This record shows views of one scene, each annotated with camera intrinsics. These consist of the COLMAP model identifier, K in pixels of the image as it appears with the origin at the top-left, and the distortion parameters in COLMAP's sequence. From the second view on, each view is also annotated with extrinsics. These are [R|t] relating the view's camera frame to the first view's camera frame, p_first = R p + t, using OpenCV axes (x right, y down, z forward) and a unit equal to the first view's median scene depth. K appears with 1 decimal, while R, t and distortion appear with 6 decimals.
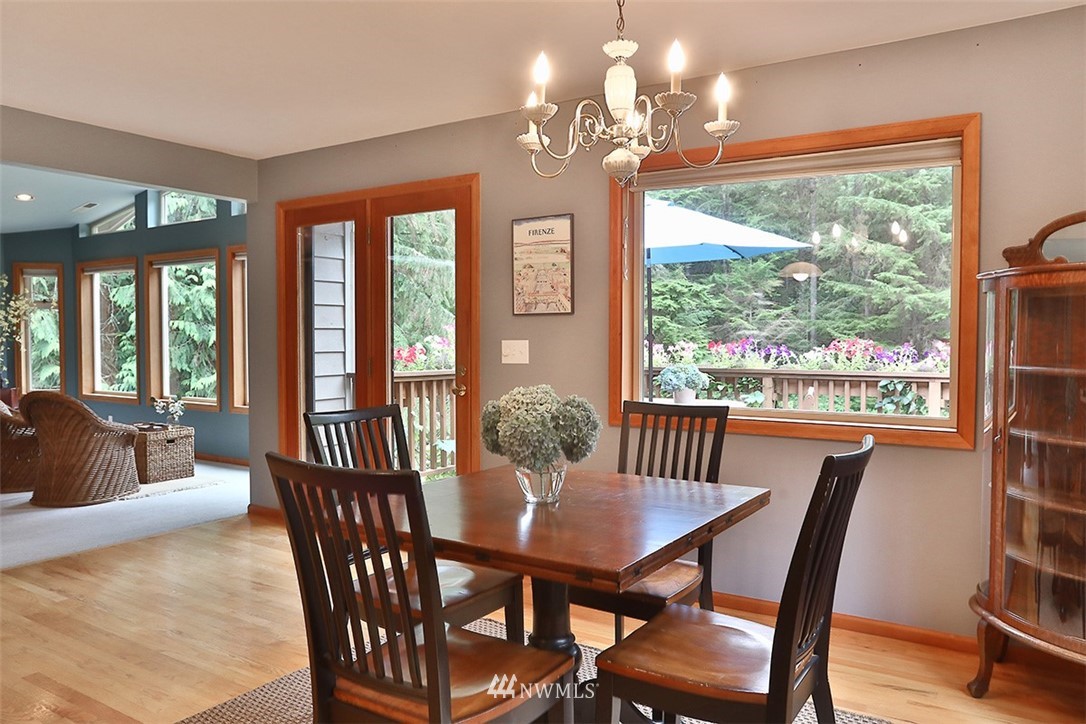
lens RADIAL K [[769.1, 0, 574.2], [0, 769.1, 350.2], [0, 0, 1]] dist [-0.035272, -0.001876]
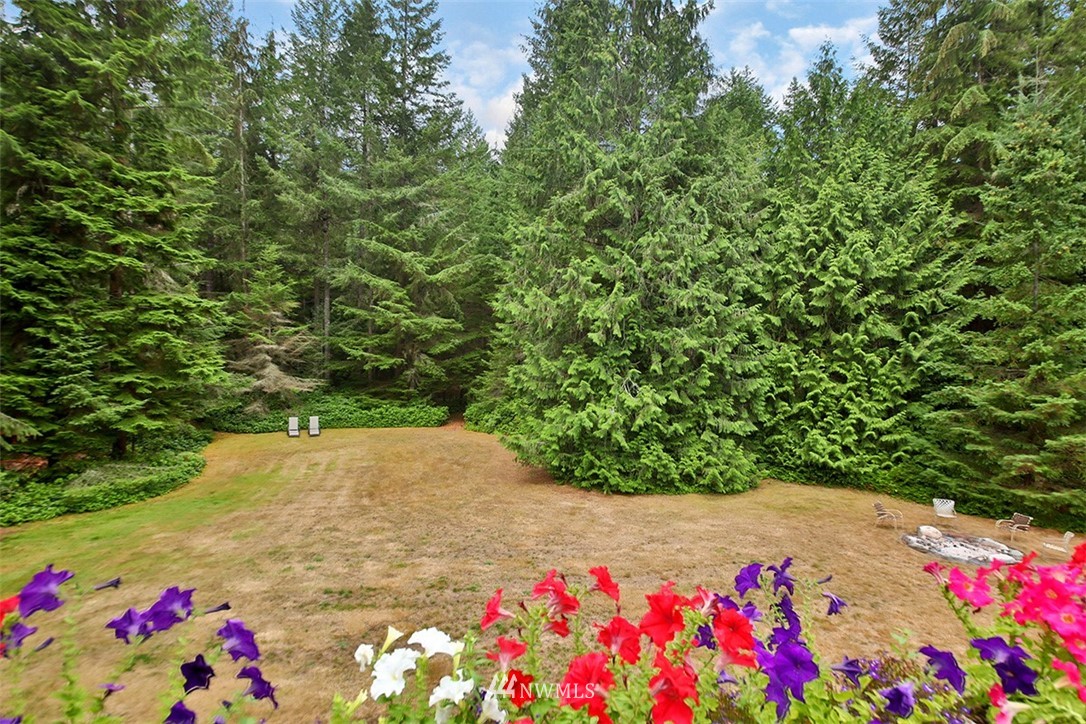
lens RADIAL K [[527.3, 0, 552.4], [0, 527.3, 368.8], [0, 0, 1]] dist [-0.002629, -0.013100]
pose [[0.759218, -0.016258, 0.650633, 0.042032], [-0.000544, 0.999672, 0.025615, -0.010984], [-0.650836, -0.019802, 0.758960, 0.142757]]
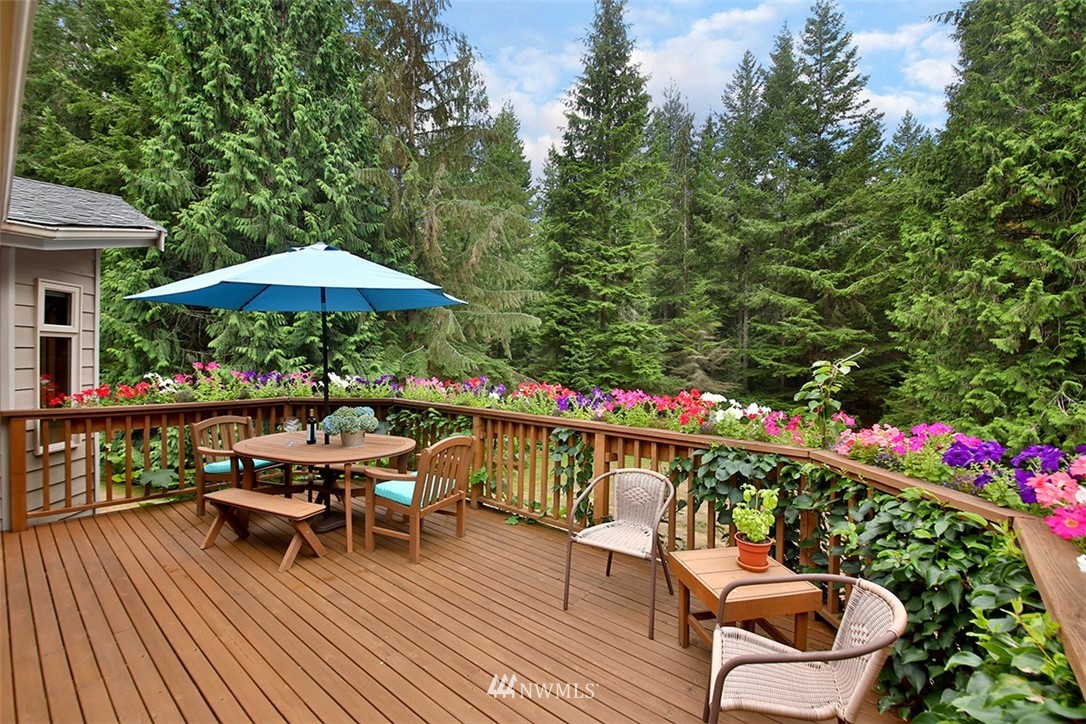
lens RADIAL K [[459.2, 0, 535.7], [0, 459.2, 357.9], [0, 0, 1]] dist [-0.022502, -0.002122]
pose [[0.985679, 0.012102, -0.168197, 0.069686], [-0.014335, 0.999824, -0.012073, -0.006076], [0.168021, 0.014311, 0.985680, 0.063253]]
